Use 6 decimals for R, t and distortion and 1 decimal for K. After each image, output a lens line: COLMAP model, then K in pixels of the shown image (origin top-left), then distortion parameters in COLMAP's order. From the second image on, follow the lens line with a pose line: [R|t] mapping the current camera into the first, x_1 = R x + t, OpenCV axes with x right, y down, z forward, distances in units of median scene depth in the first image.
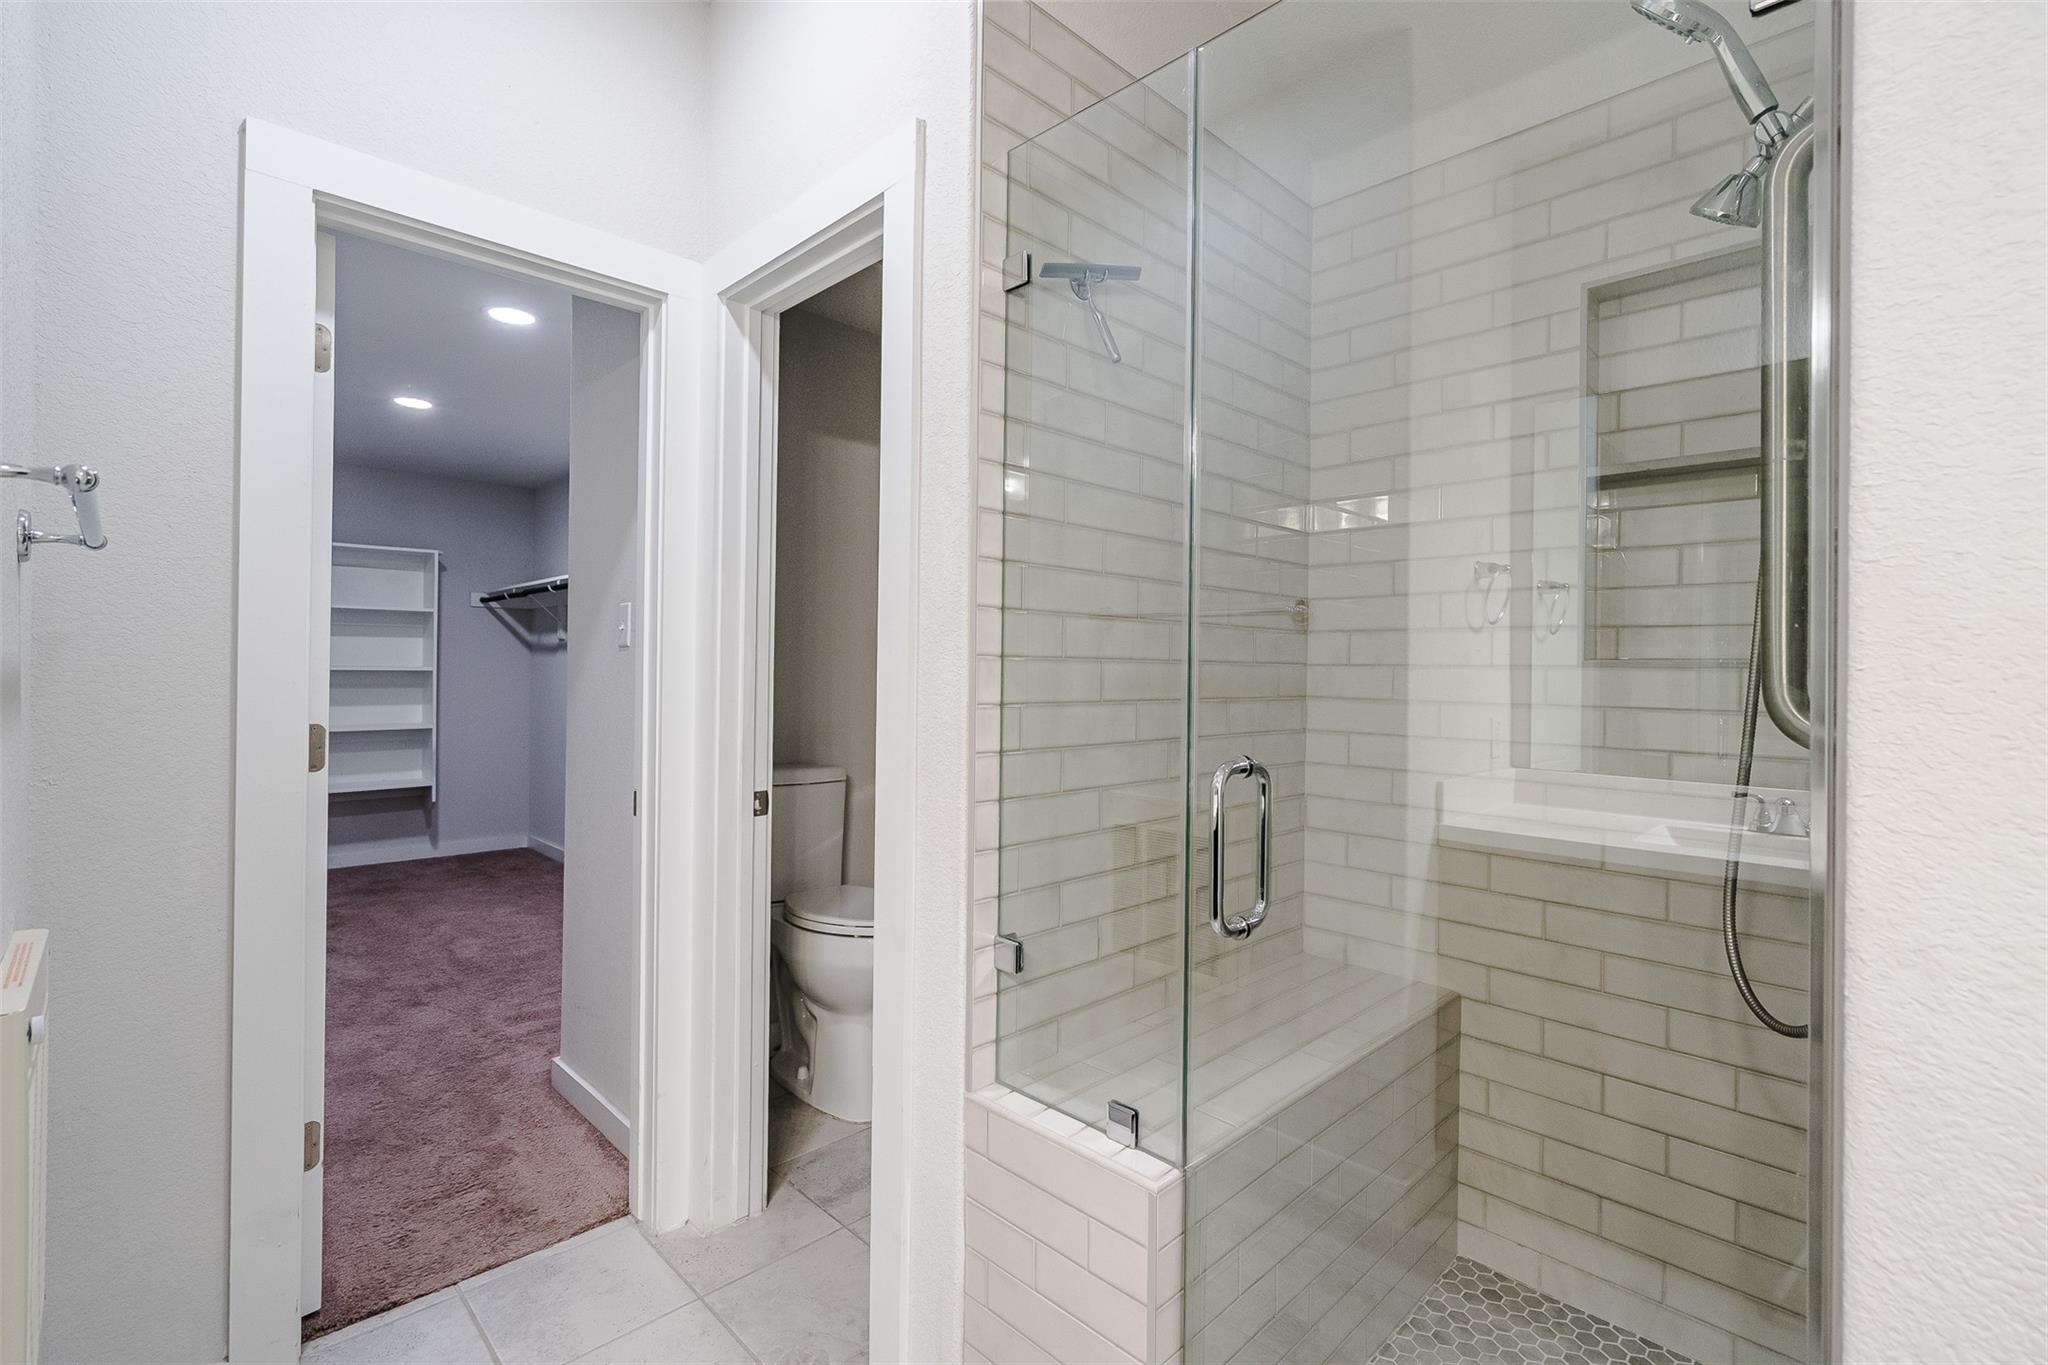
lens RADIAL K [[921.2, 0, 1019.7], [0, 921.2, 666.9], [0, 0, 1]] dist [-0.006409, 0.004164]
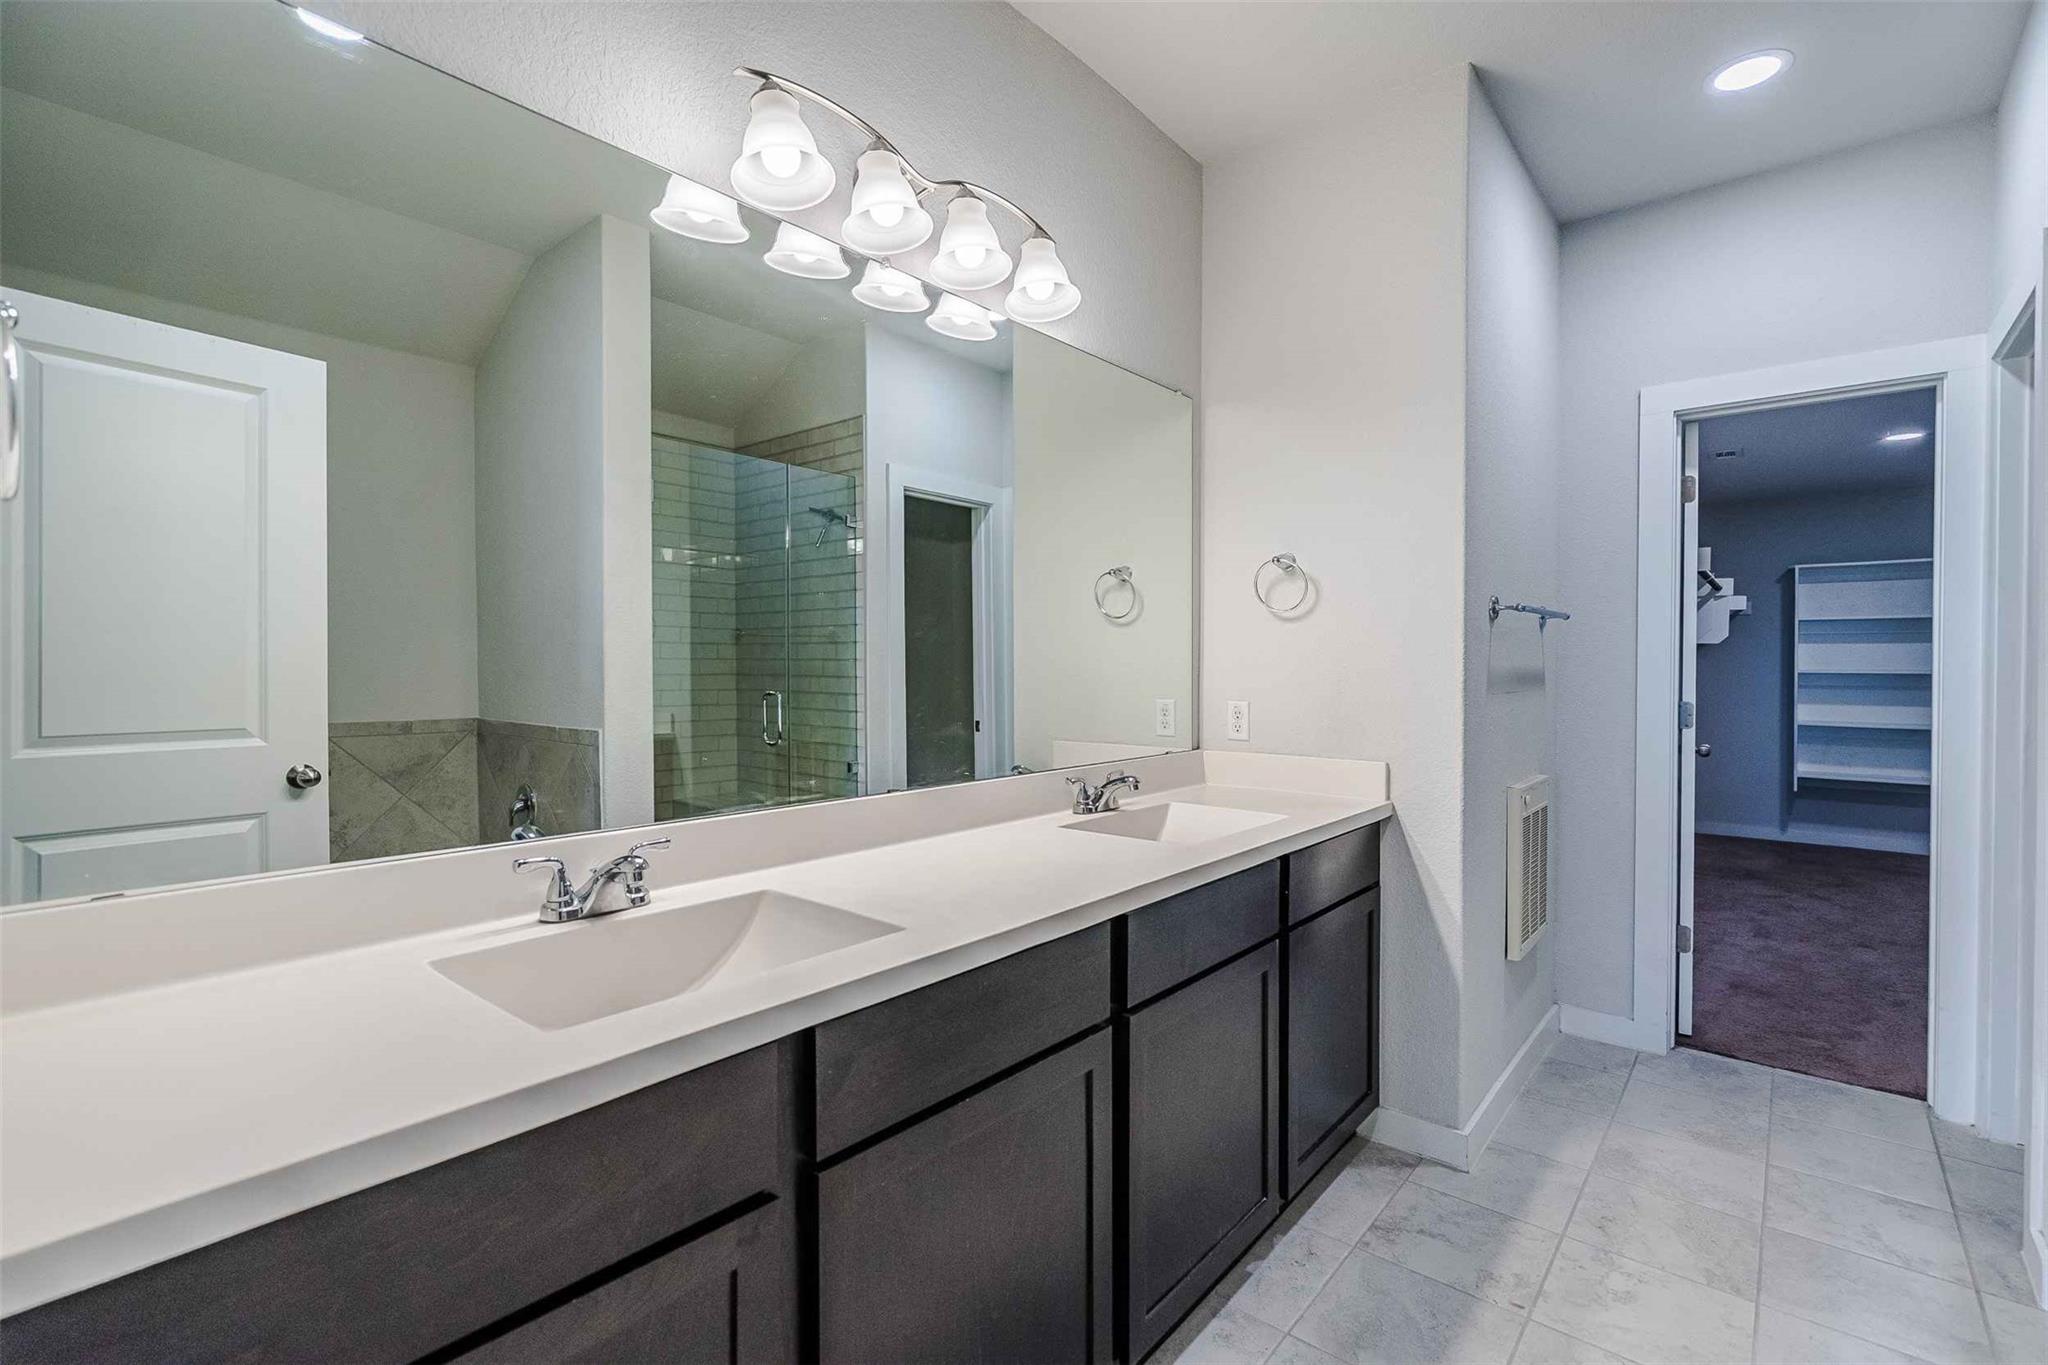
lens RADIAL K [[921.2, 0, 1021.2], [0, 921.2, 675.3], [0, 0, 1]] dist [-0.006409, 0.004164]
pose [[0.089764, 0.005118, -0.995950, 0.710257], [-0.001975, 0.999986, 0.004961, 0.005758], [0.995961, 0.001522, 0.089773, -0.351967]]
